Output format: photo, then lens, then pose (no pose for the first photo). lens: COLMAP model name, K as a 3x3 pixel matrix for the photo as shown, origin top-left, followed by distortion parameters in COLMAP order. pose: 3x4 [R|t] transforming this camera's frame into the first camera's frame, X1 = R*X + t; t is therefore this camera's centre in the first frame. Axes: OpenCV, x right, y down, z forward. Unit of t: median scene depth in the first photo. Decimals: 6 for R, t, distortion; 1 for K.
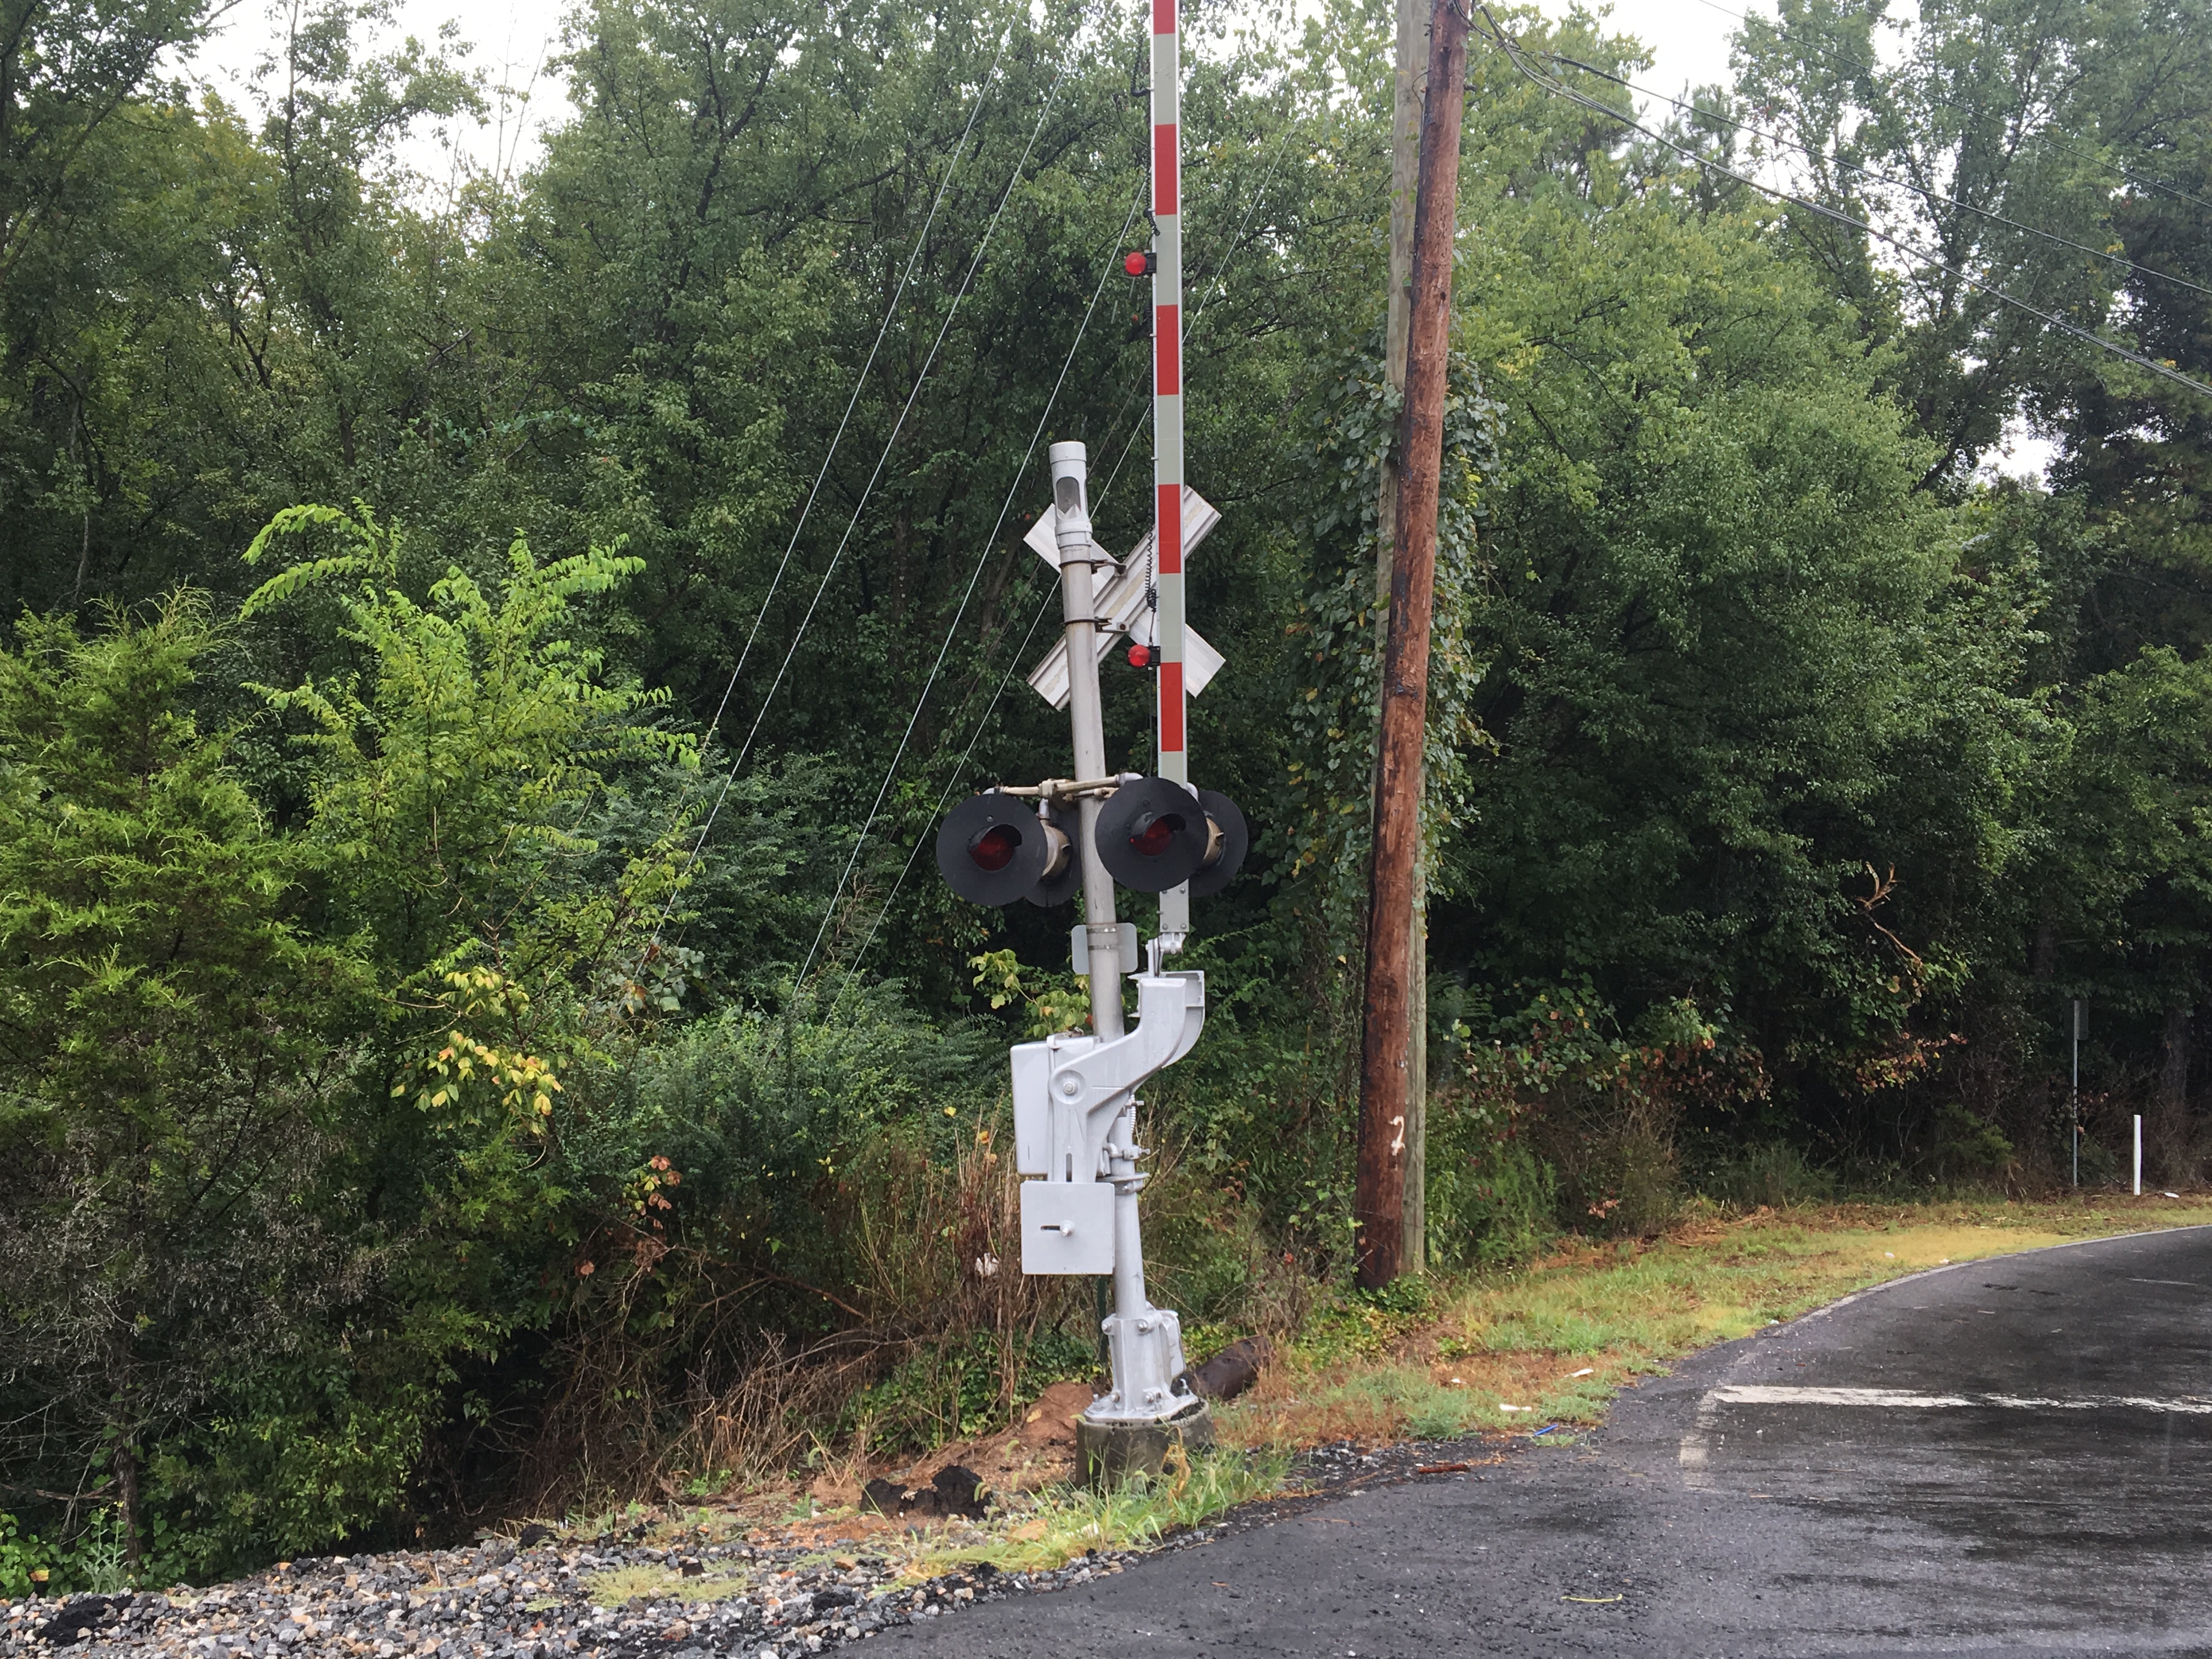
lens RADIAL K [[2342.3, 0, 1106.0], [0, 2342.3, 829.5], [0, 0, 1]] dist [0.112752, 0.001446]
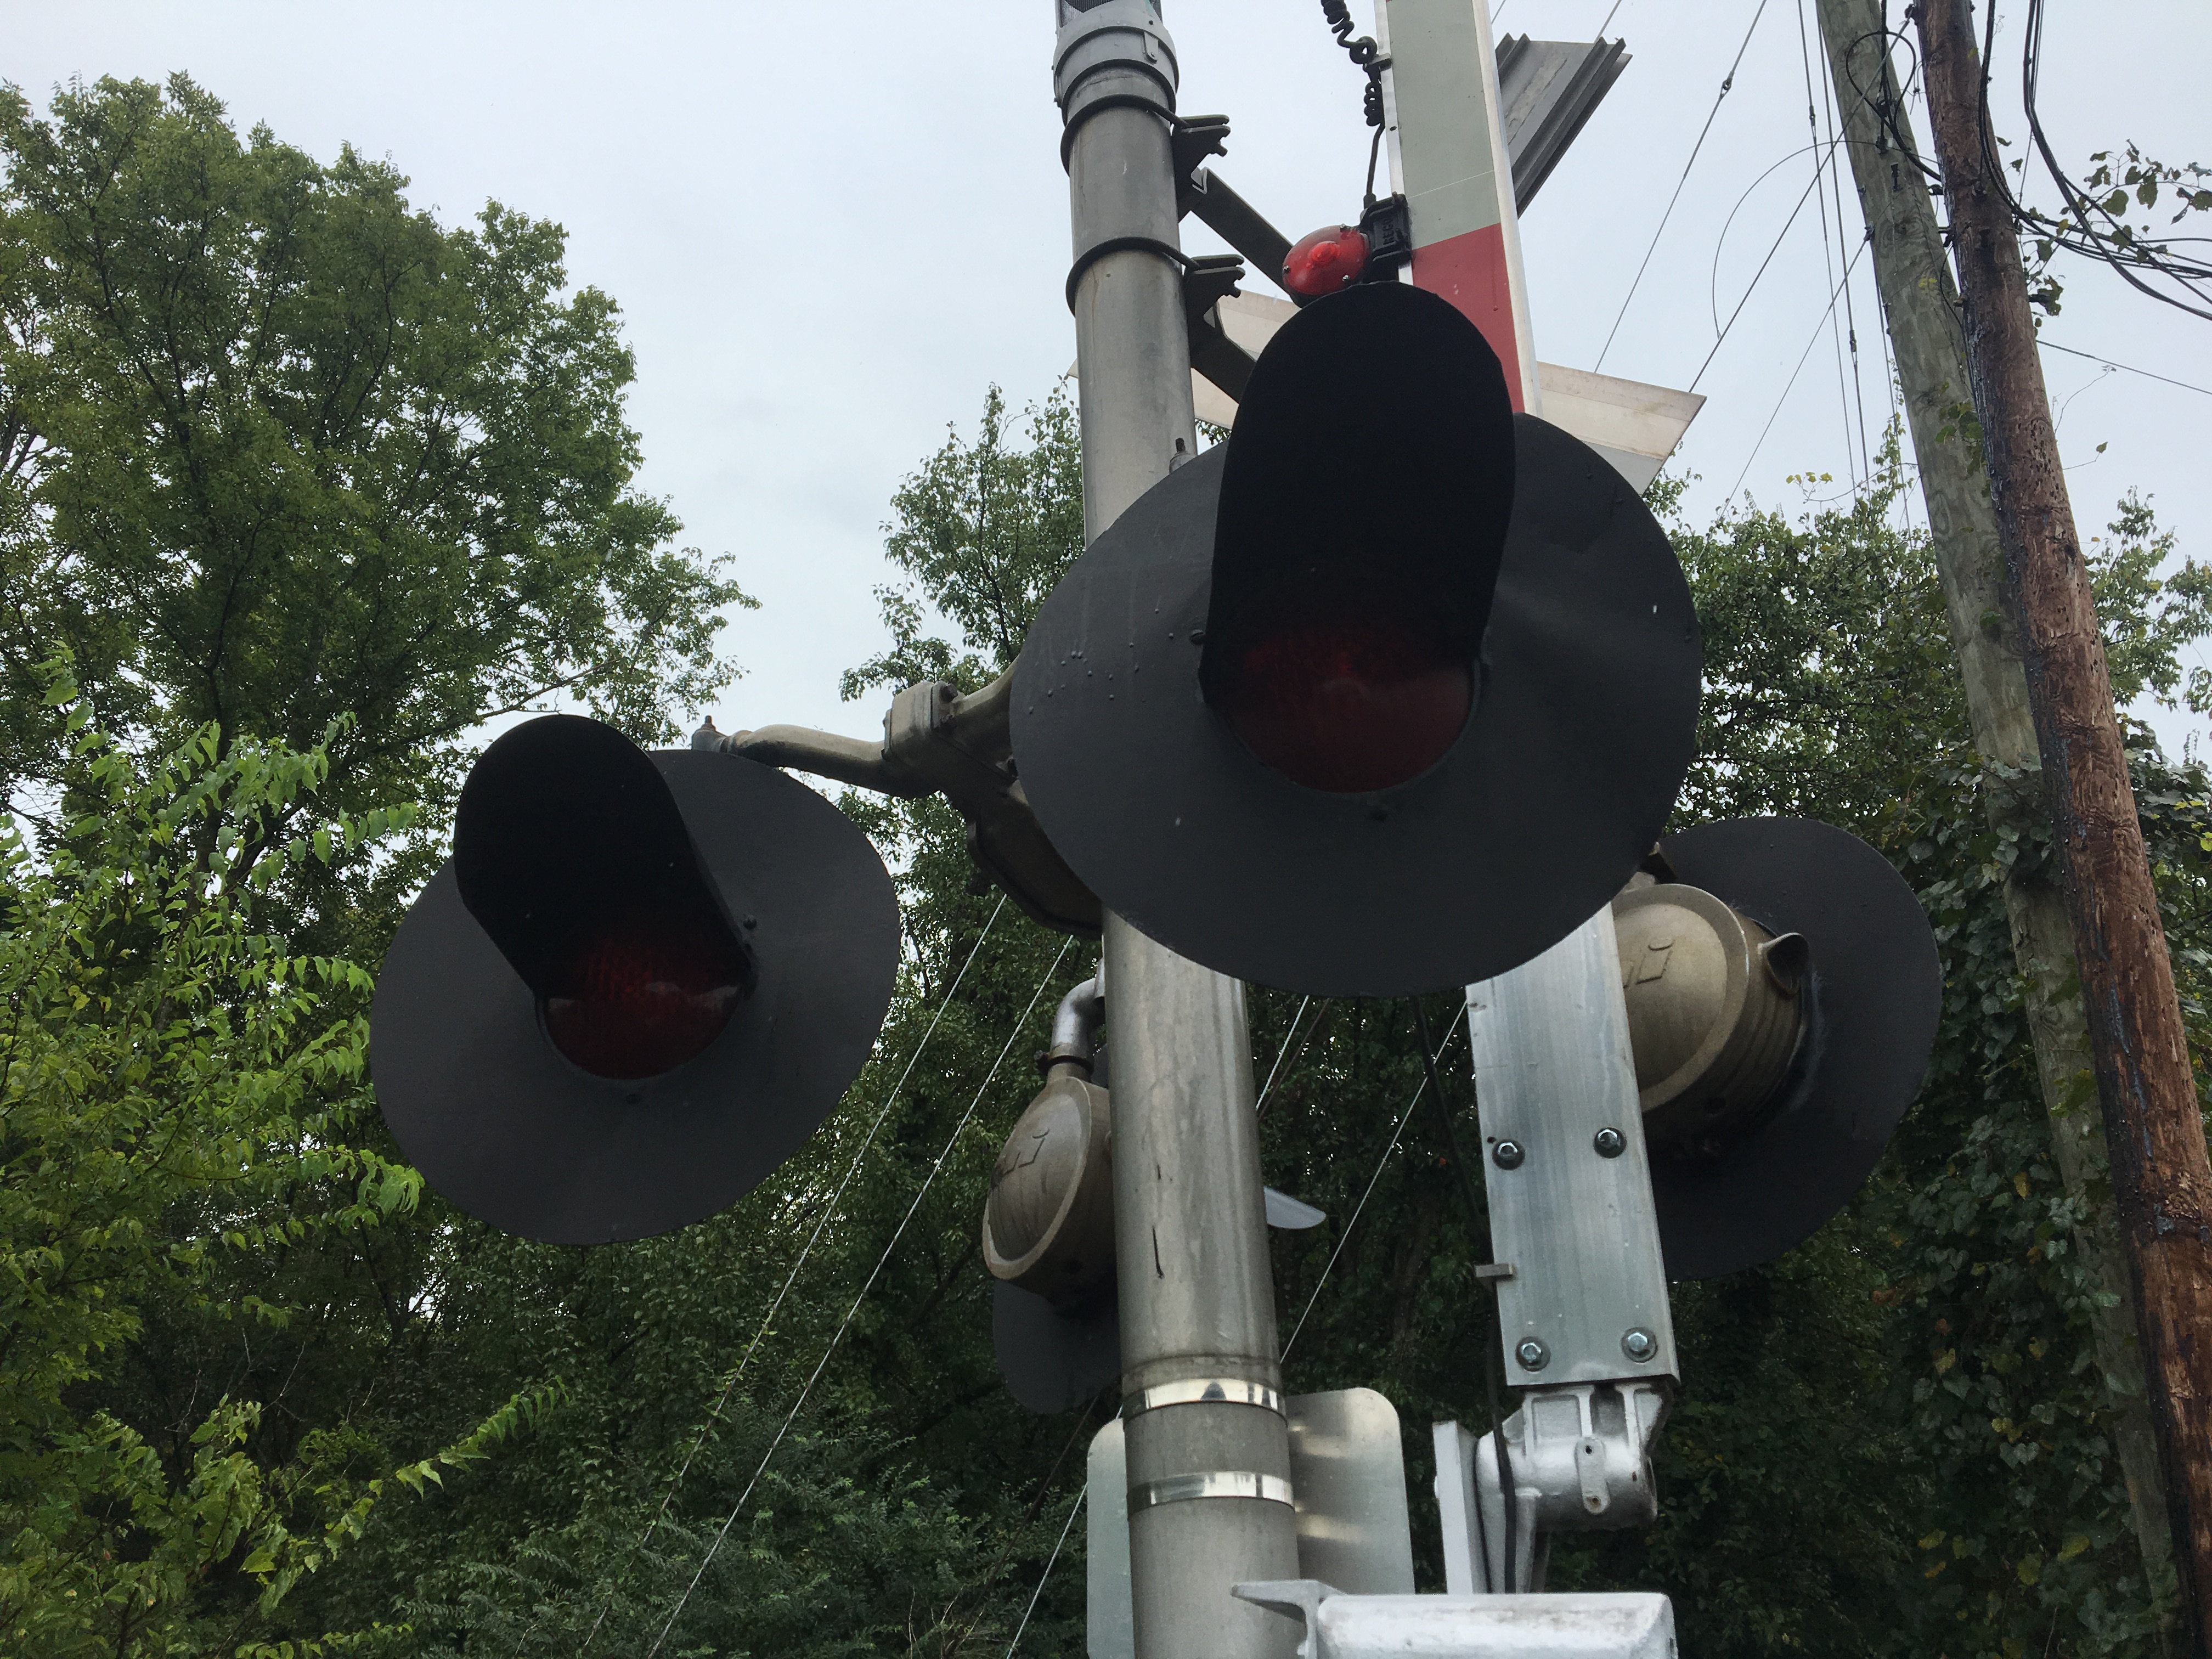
lens RADIAL K [[1831.2, 0, 1067.6], [0, 1831.2, 829.7], [0, 0, 1]] dist [0.095201, -0.174345]
pose [[0.957204, -0.121585, -0.262634, 0.021311], [-0.019469, 0.878366, -0.477591, 0.047284], [0.288757, 0.462266, 0.838409, 0.550323]]
